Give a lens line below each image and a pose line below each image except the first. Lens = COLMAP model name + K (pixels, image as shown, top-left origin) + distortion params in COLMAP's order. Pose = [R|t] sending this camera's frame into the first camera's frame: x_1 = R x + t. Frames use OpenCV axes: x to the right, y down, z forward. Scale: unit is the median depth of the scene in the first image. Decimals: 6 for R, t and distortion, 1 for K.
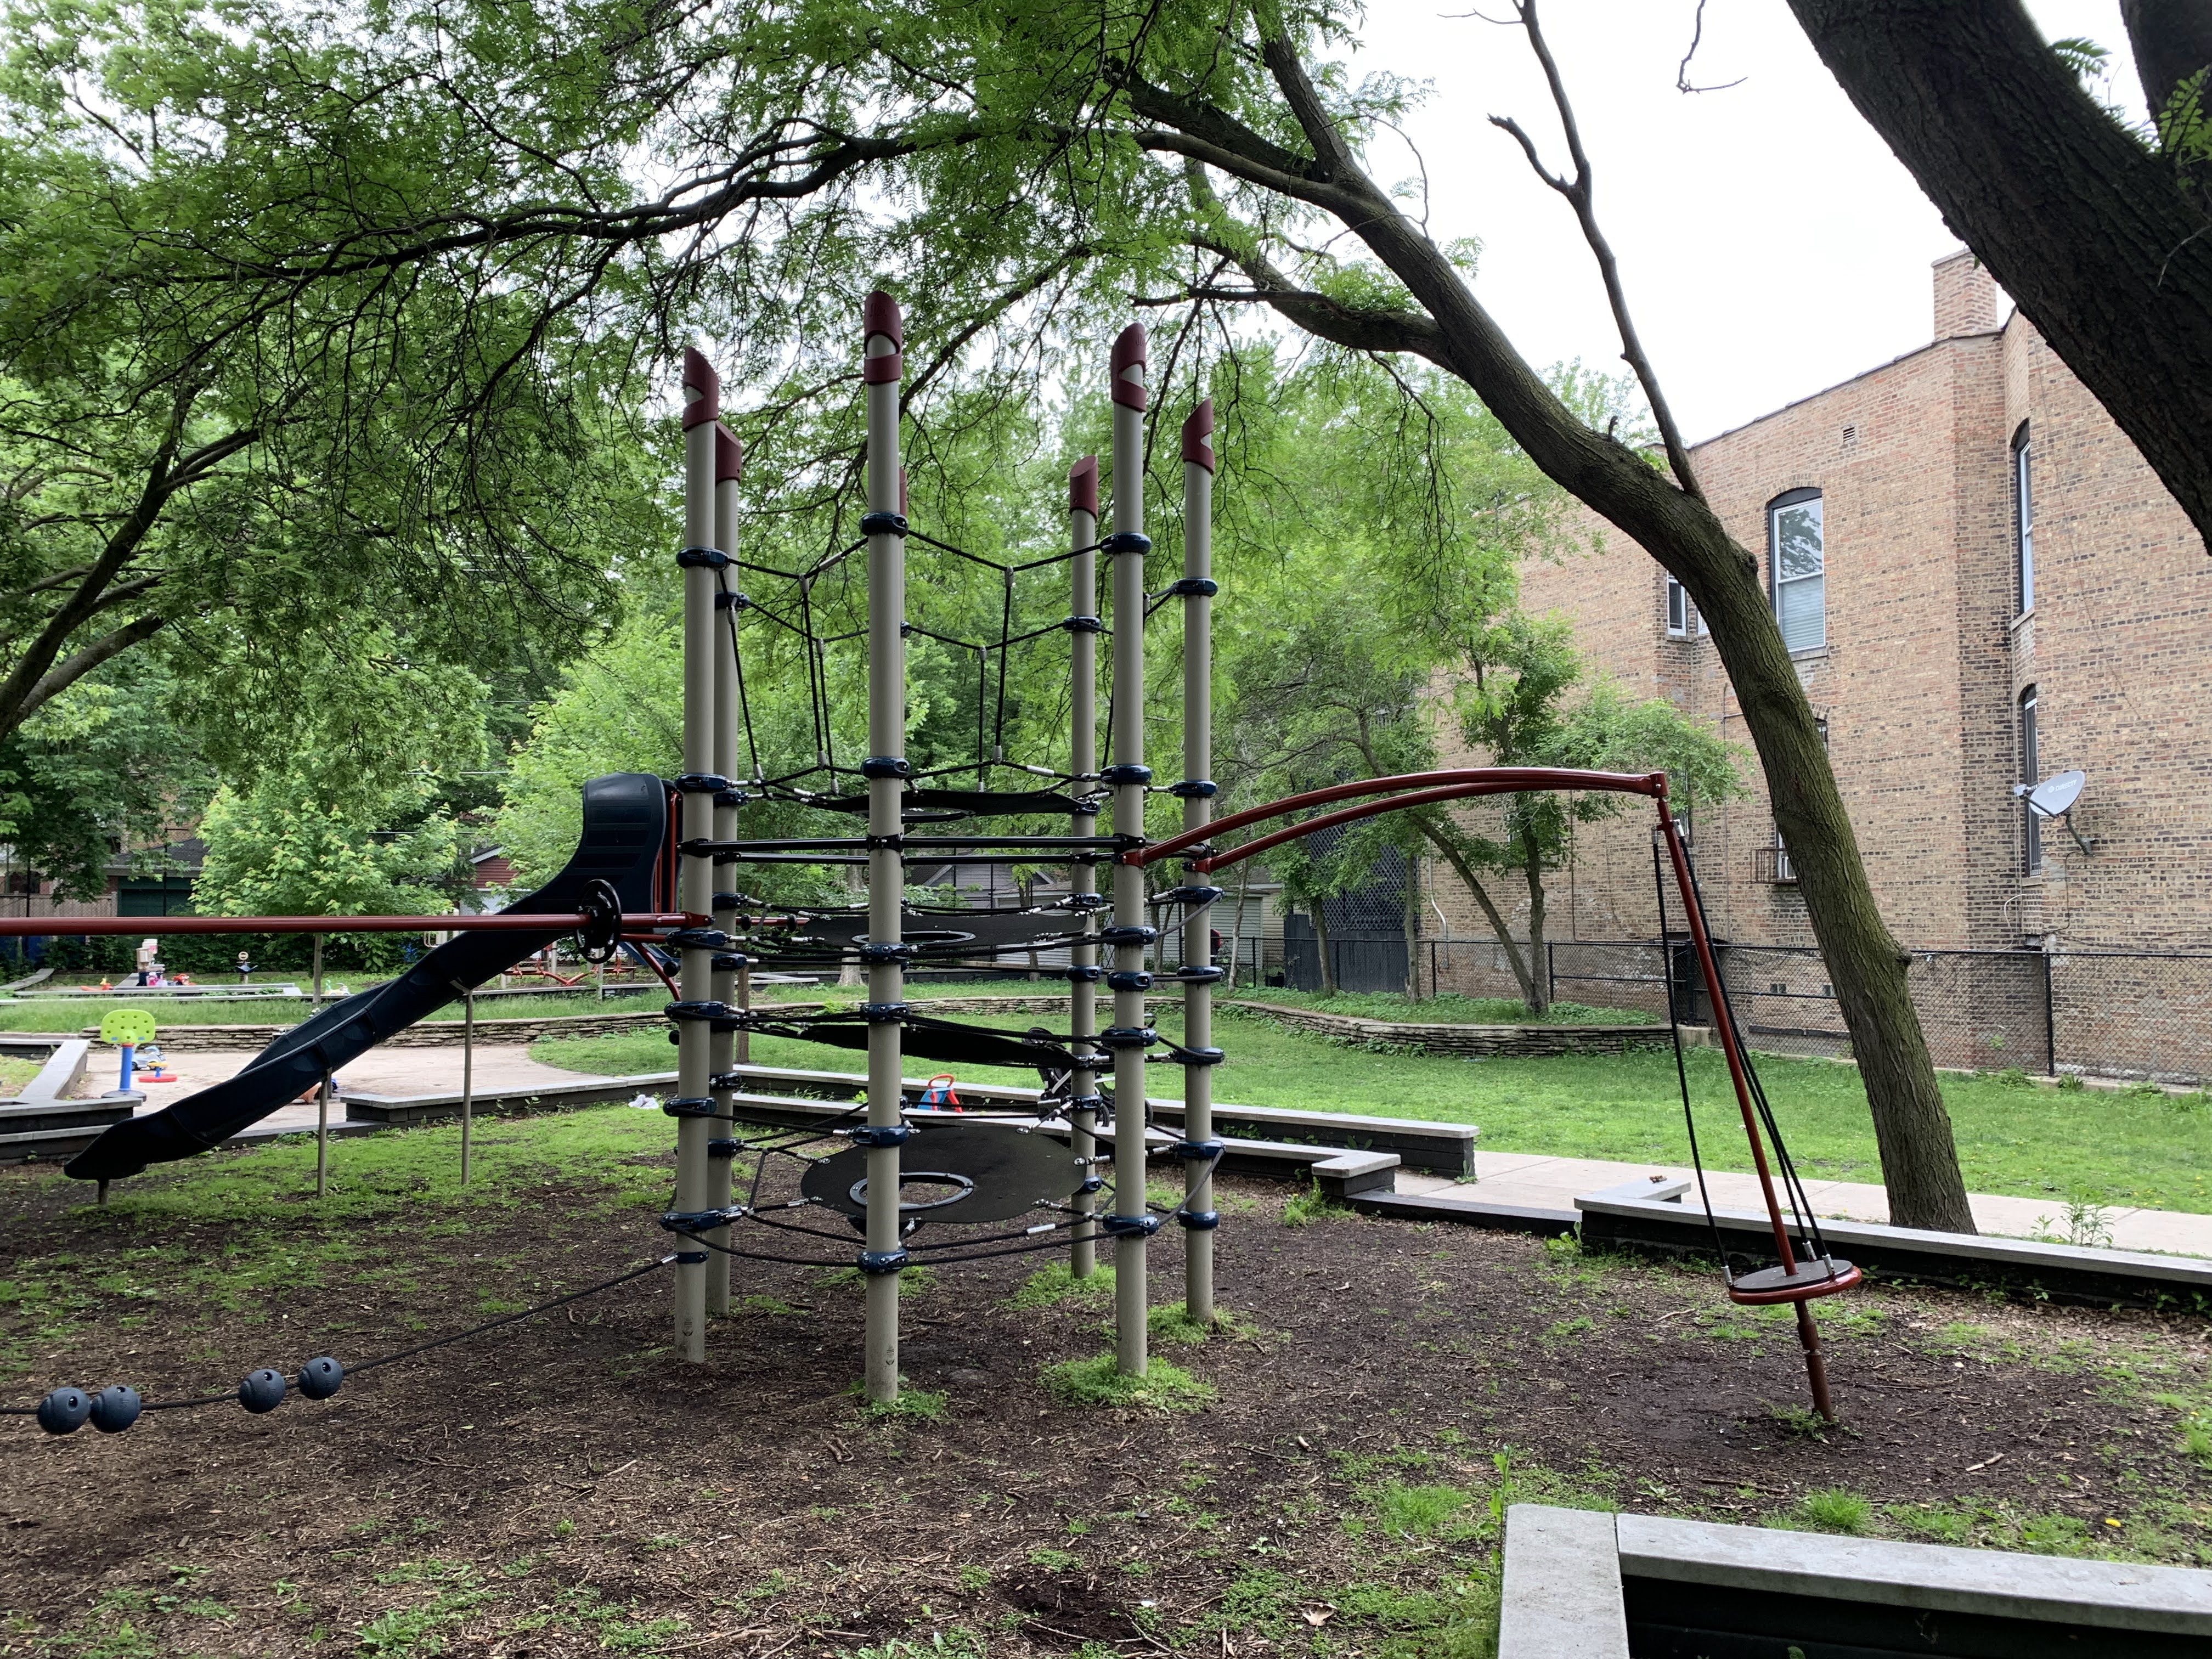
lens RADIAL K [[1689.2, 0, 1096.5], [0, 1689.2, 846.1], [0, 0, 1]] dist [0.022783, -0.015458]
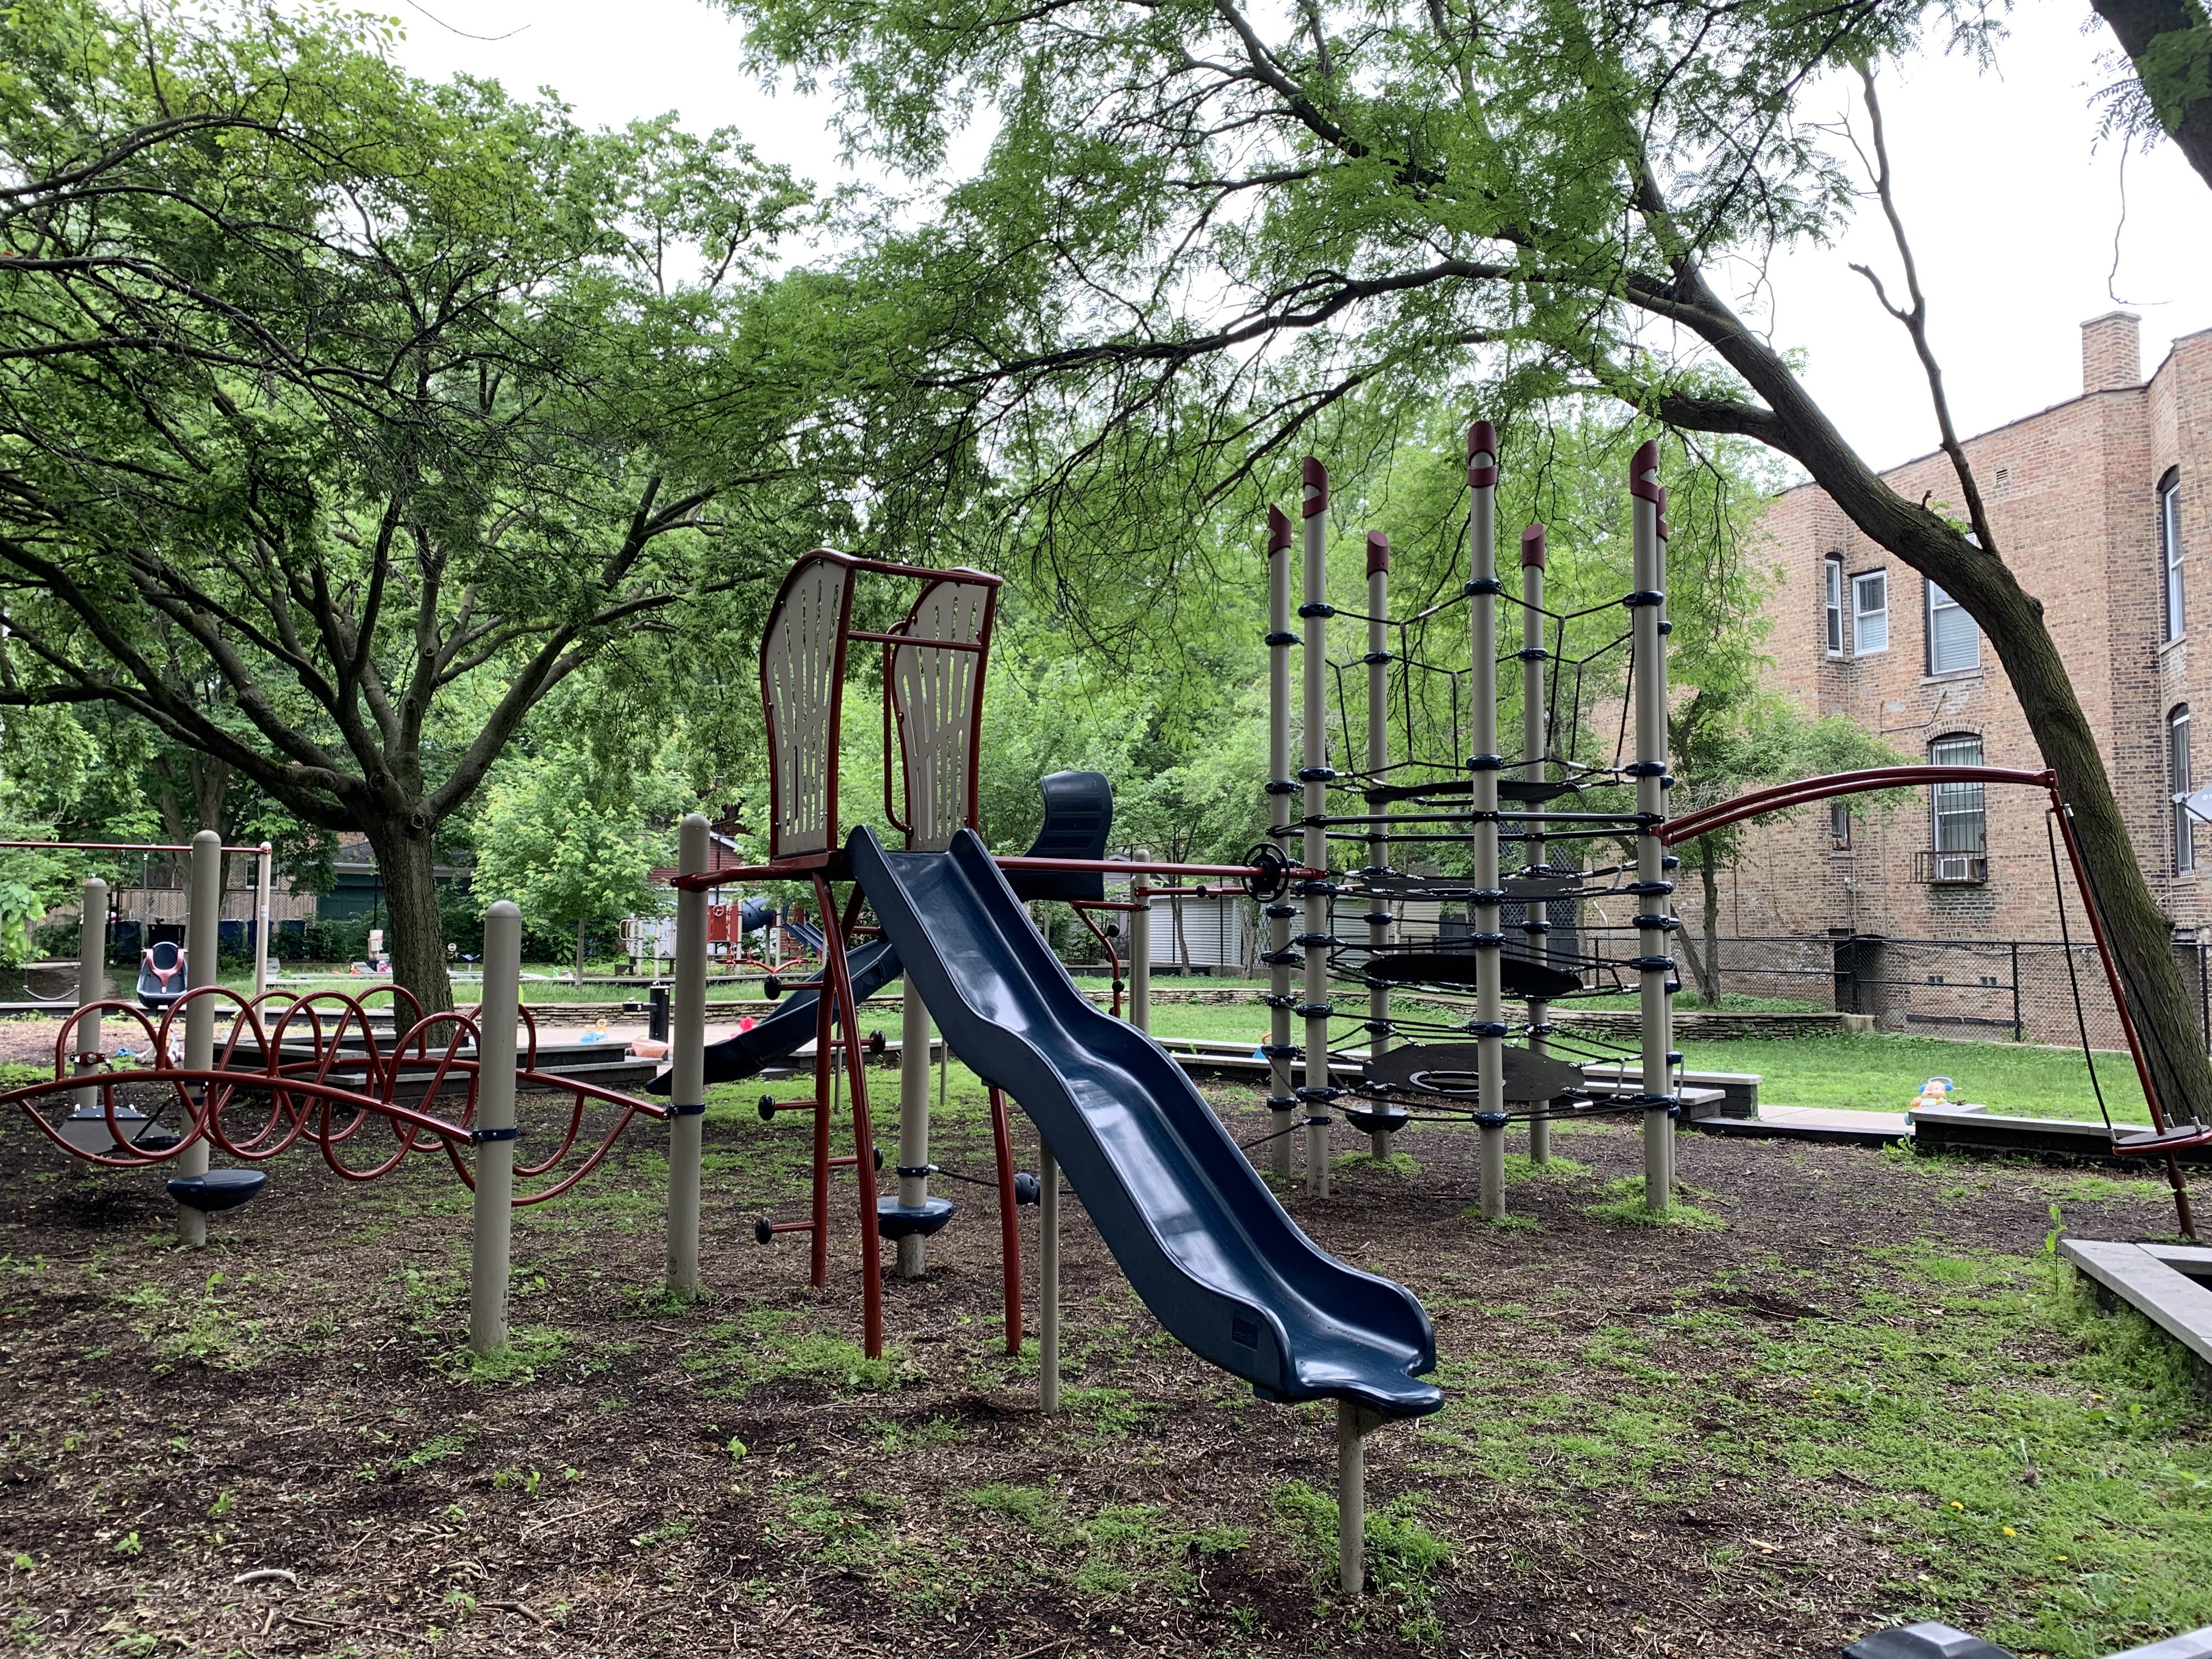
lens RADIAL K [[1689.2, 0, 1114.1], [0, 1689.2, 814.7], [0, 0, 1]] dist [0.022783, -0.015458]
pose [[0.999814, 0.006087, -0.018278, -0.123779], [-0.006550, 0.999657, -0.025350, 0.010183], [0.018117, 0.025465, 0.999512, -0.118880]]
